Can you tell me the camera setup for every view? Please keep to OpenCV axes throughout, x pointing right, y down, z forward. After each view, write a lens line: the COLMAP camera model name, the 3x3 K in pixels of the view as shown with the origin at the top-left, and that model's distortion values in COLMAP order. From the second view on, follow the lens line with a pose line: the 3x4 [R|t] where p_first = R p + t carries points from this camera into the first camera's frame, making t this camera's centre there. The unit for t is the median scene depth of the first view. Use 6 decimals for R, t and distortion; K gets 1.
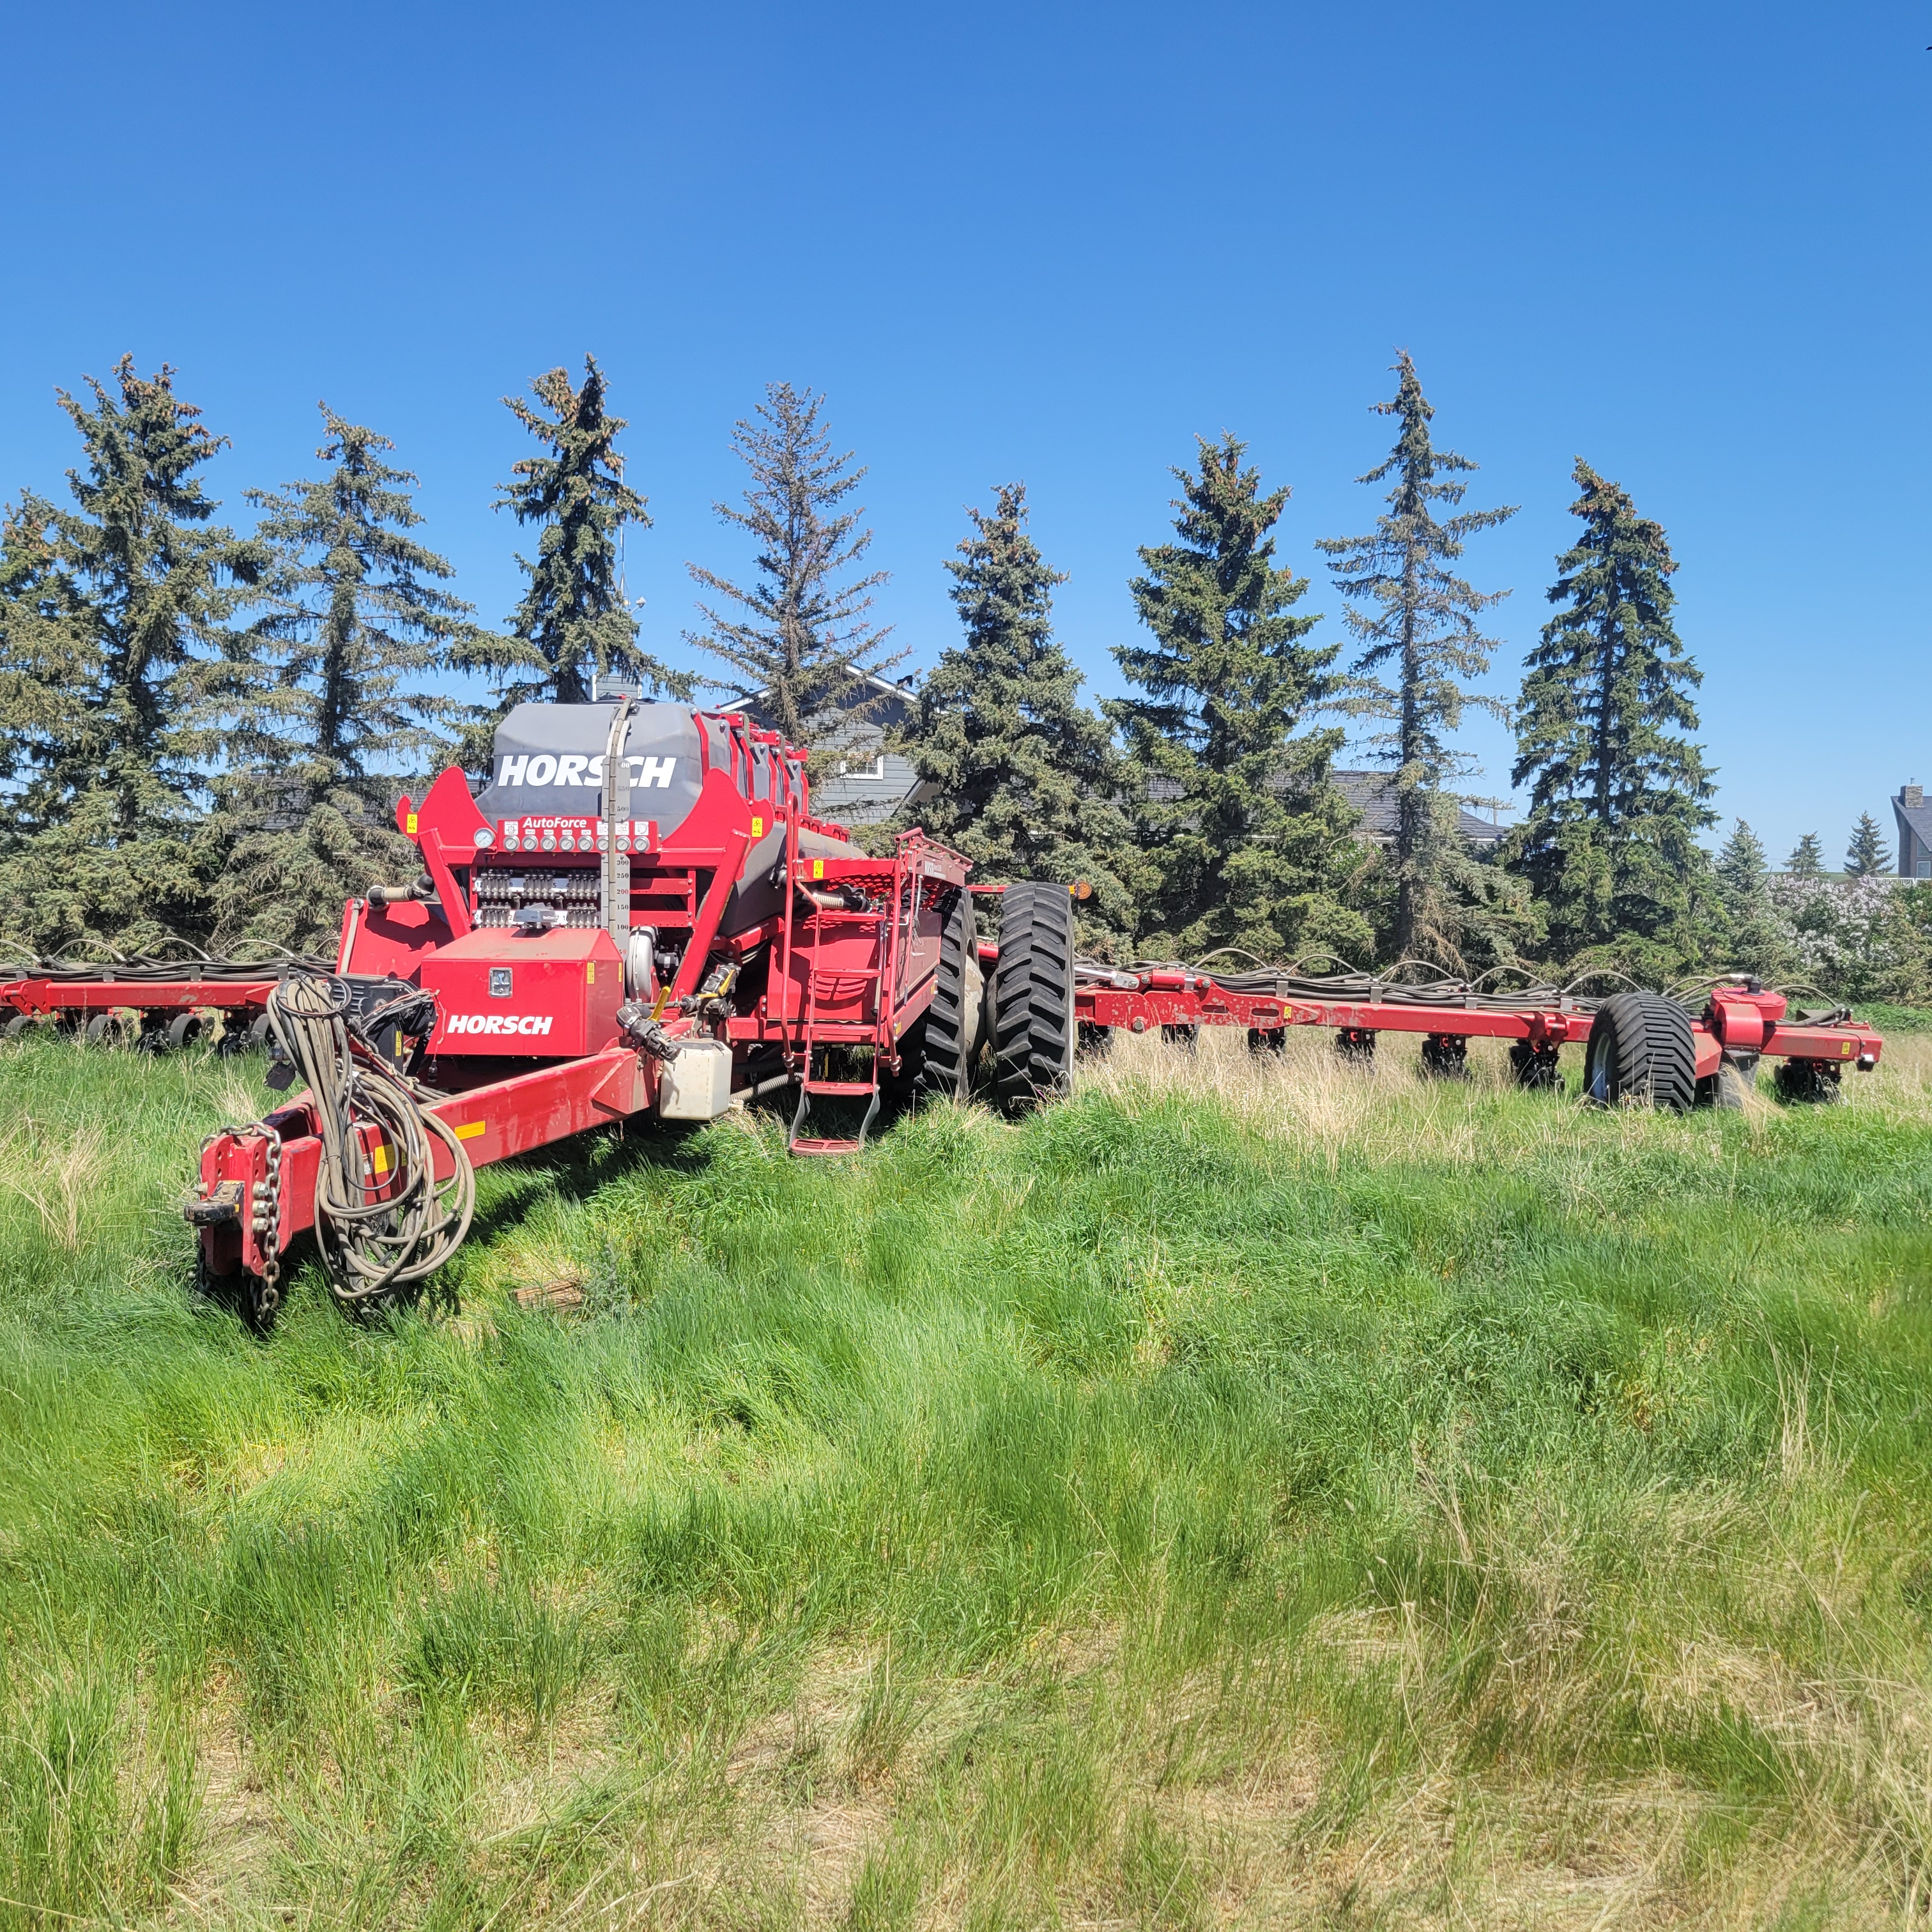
lens RADIAL K [[1864.2, 0, 964.1], [0, 1864.2, 1030.4], [0, 0, 1]] dist [0.126119, -0.419351]
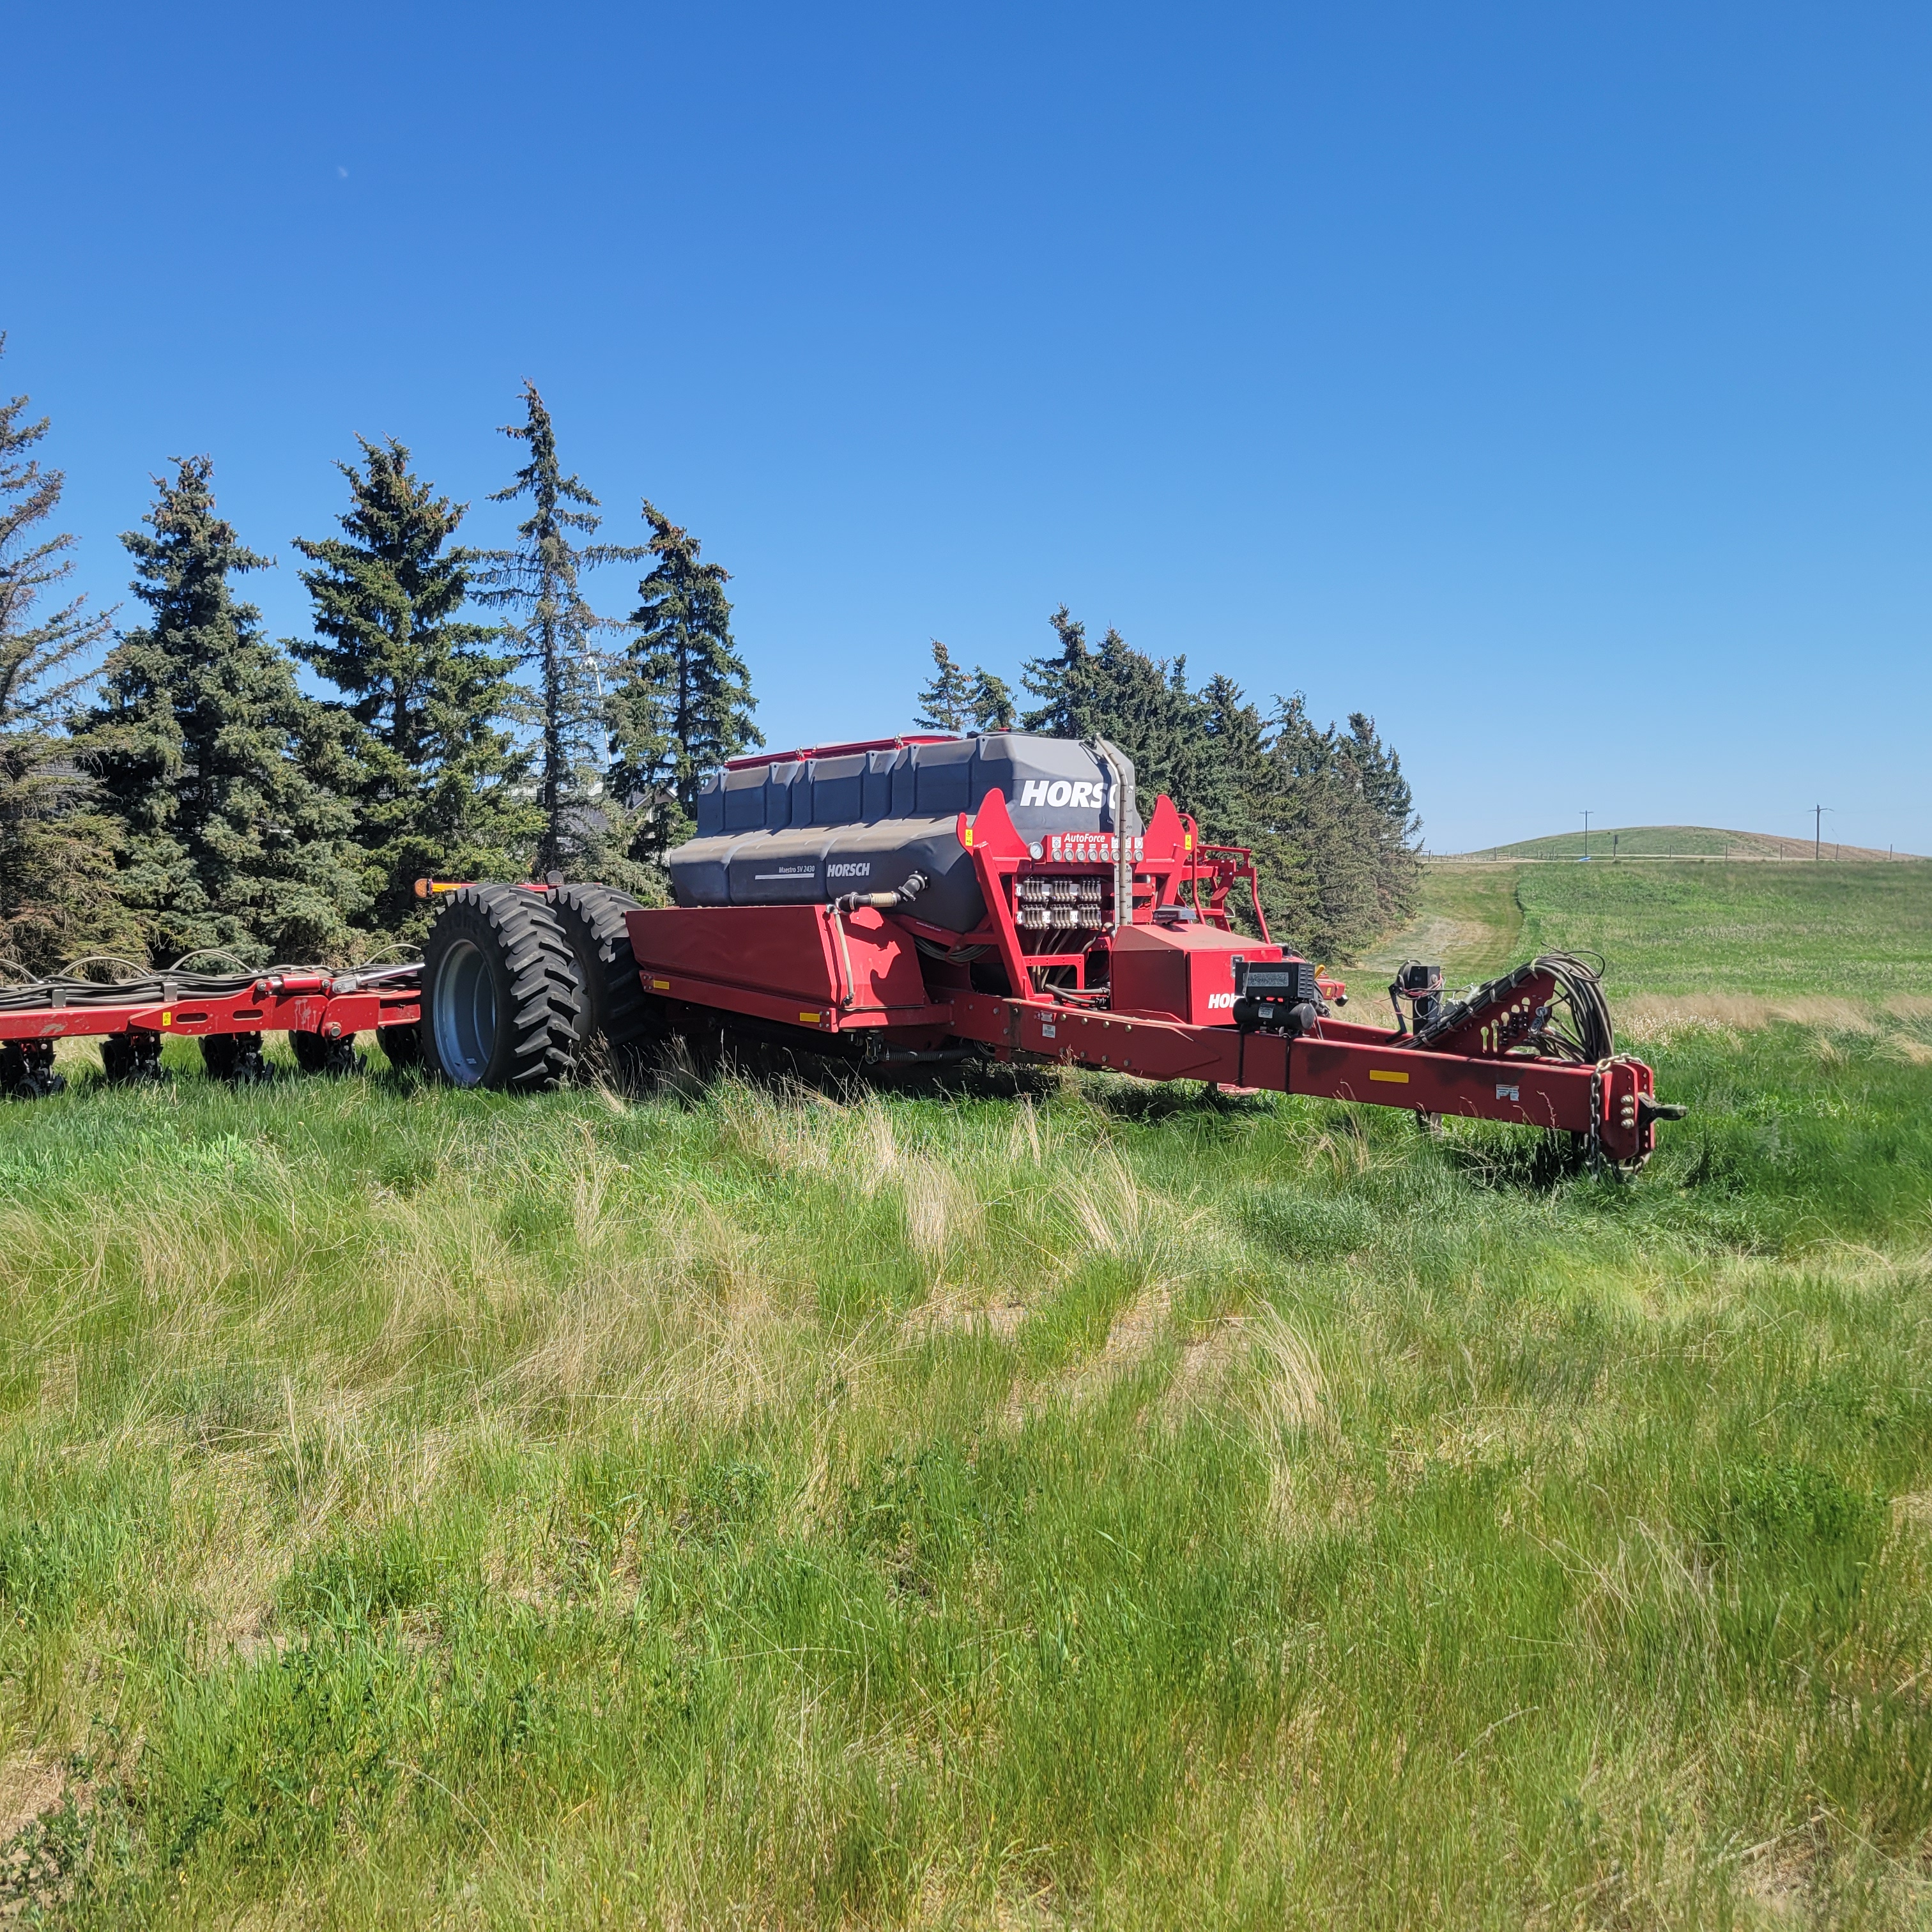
lens RADIAL K [[1905.2, 0, 966.0], [0, 1905.2, 966.0], [0, 0, 1]] dist [0.019673, 0.004630]
pose [[0.735130, -0.036070, 0.676965, -1.082749], [0.056802, 0.998349, -0.008489, -0.022420], [-0.675542, 0.044694, 0.735966, 0.154291]]
